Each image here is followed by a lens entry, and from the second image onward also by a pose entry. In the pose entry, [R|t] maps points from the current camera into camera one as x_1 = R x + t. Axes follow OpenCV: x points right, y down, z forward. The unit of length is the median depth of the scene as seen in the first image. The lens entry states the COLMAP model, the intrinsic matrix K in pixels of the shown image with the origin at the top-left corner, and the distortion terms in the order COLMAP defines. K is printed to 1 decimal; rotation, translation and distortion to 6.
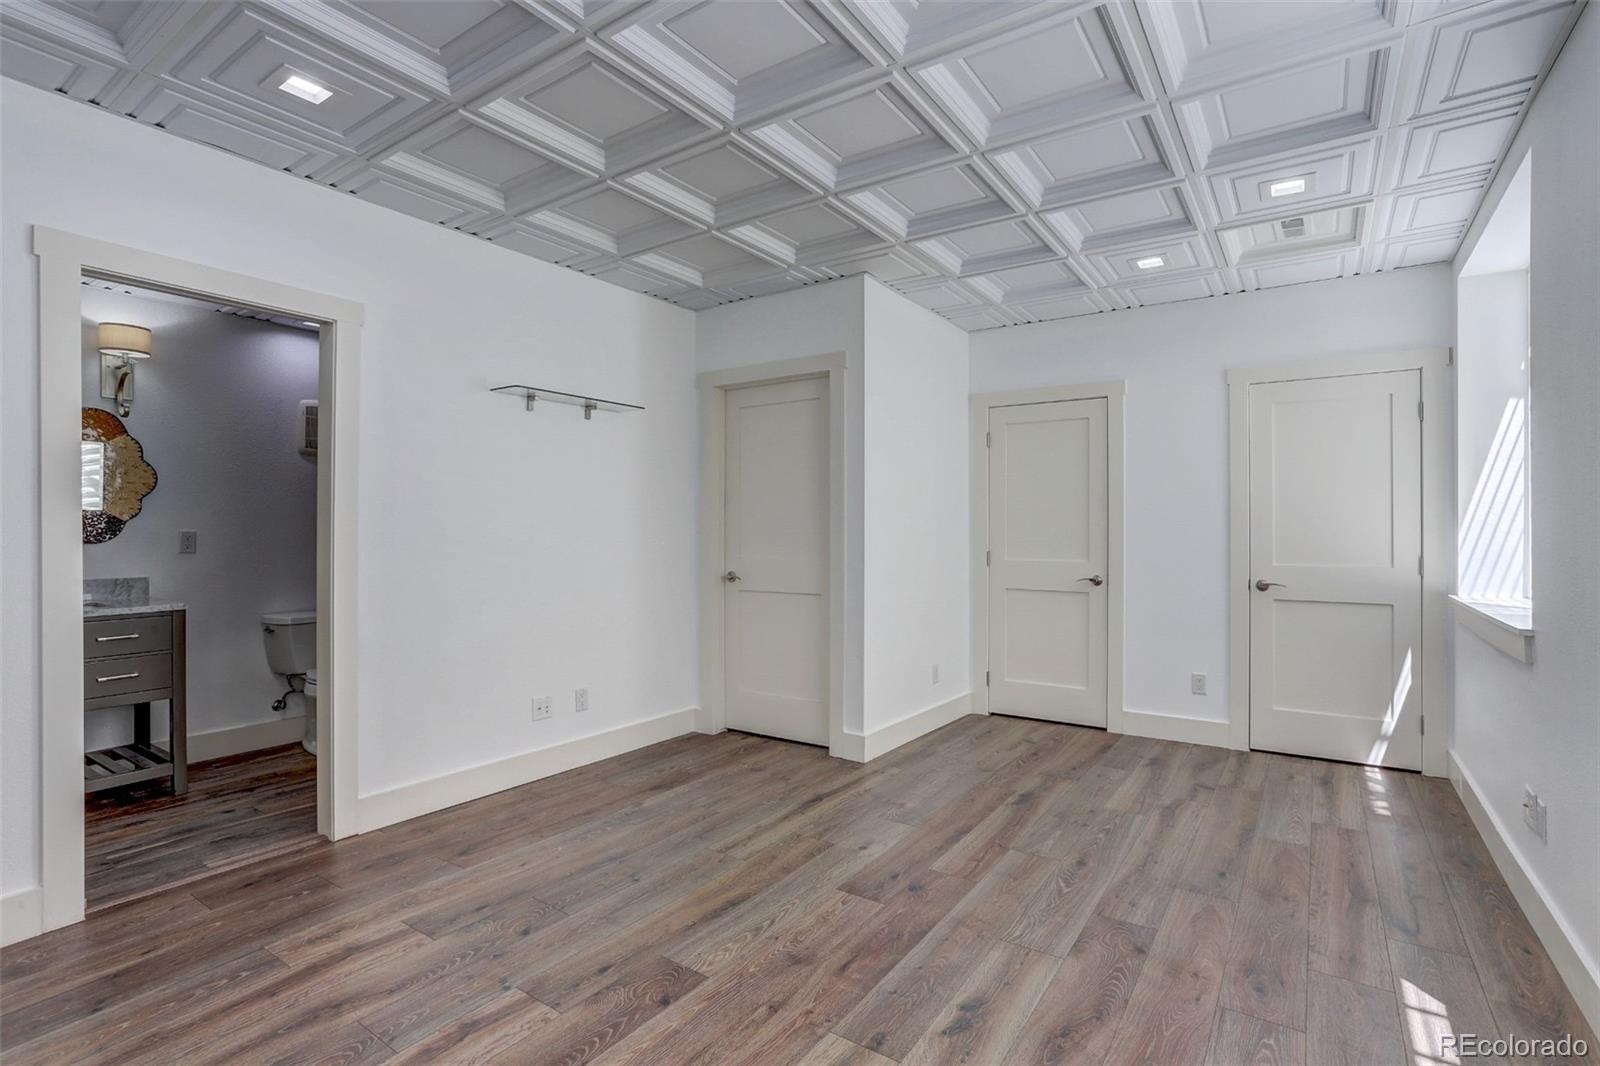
lens RADIAL K [[768.6, 0, 798.4], [0, 768.6, 528.5], [0, 0, 1]] dist [-0.043986, 0.010767]
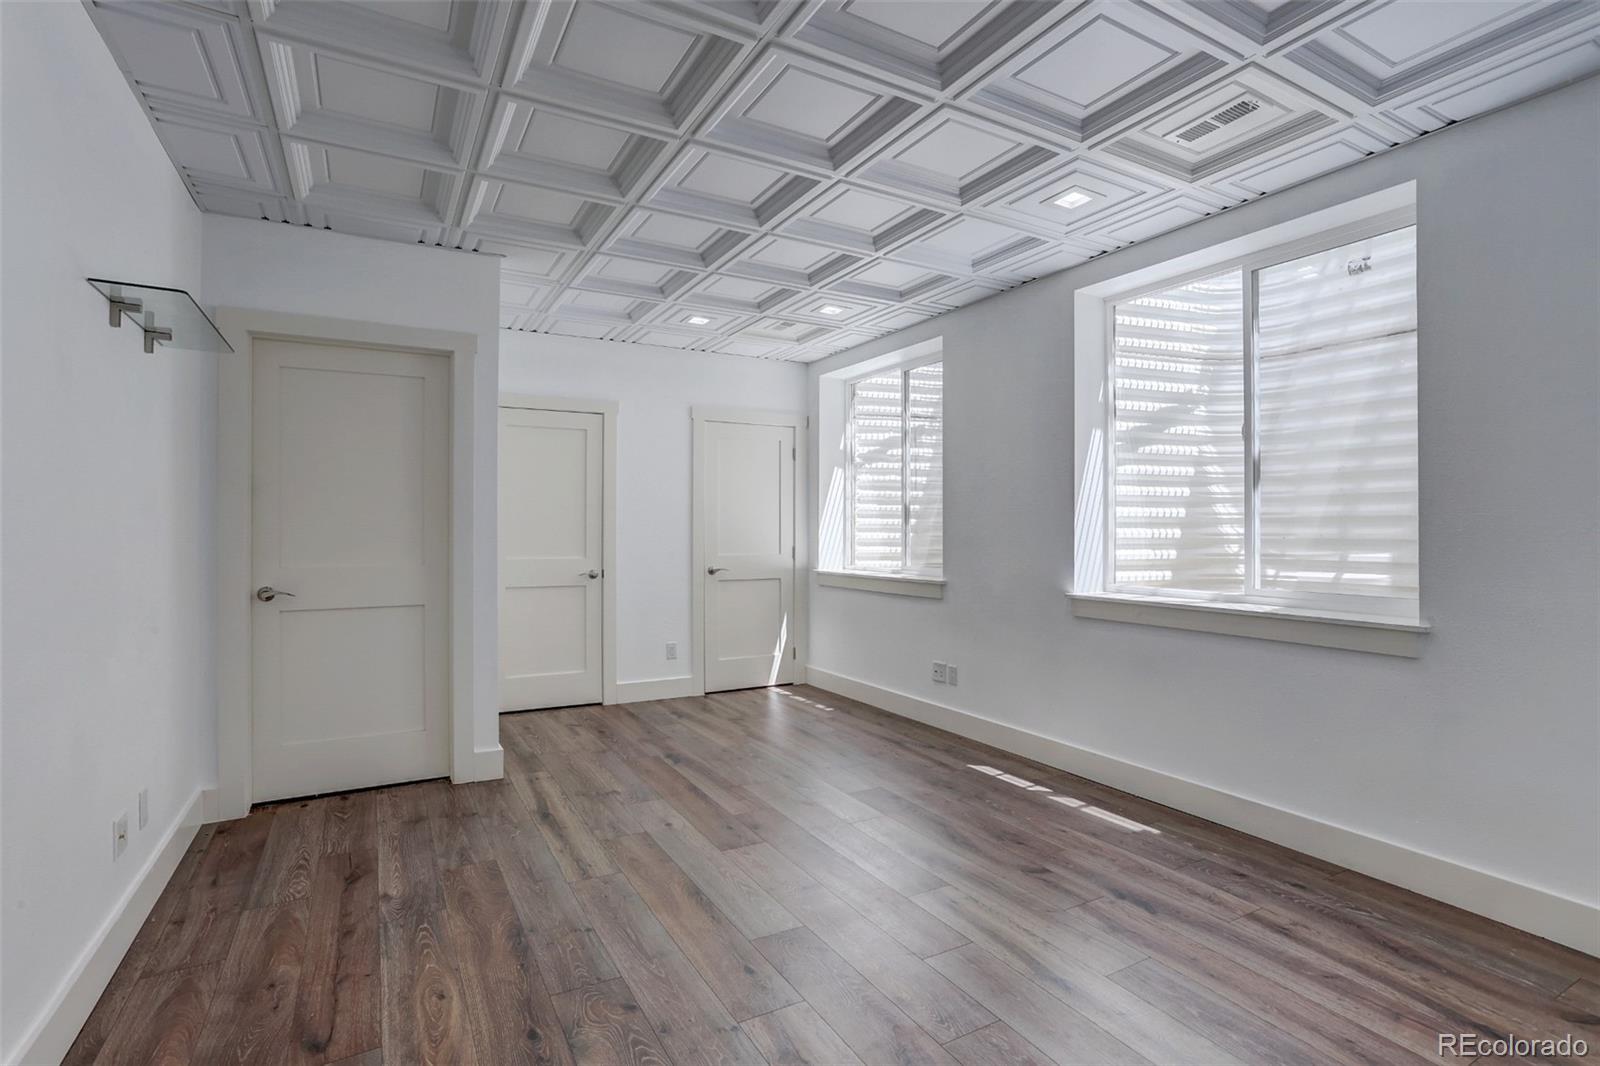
lens RADIAL K [[768.6, 0, 802.5], [0, 768.6, 530.3], [0, 0, 1]] dist [-0.043986, 0.010767]
pose [[0.439635, -0.000617, 0.898177, -0.616475], [0.000331, 1.000000, 0.000525, 0.002040], [-0.898177, 0.000067, 0.439635, 0.274319]]
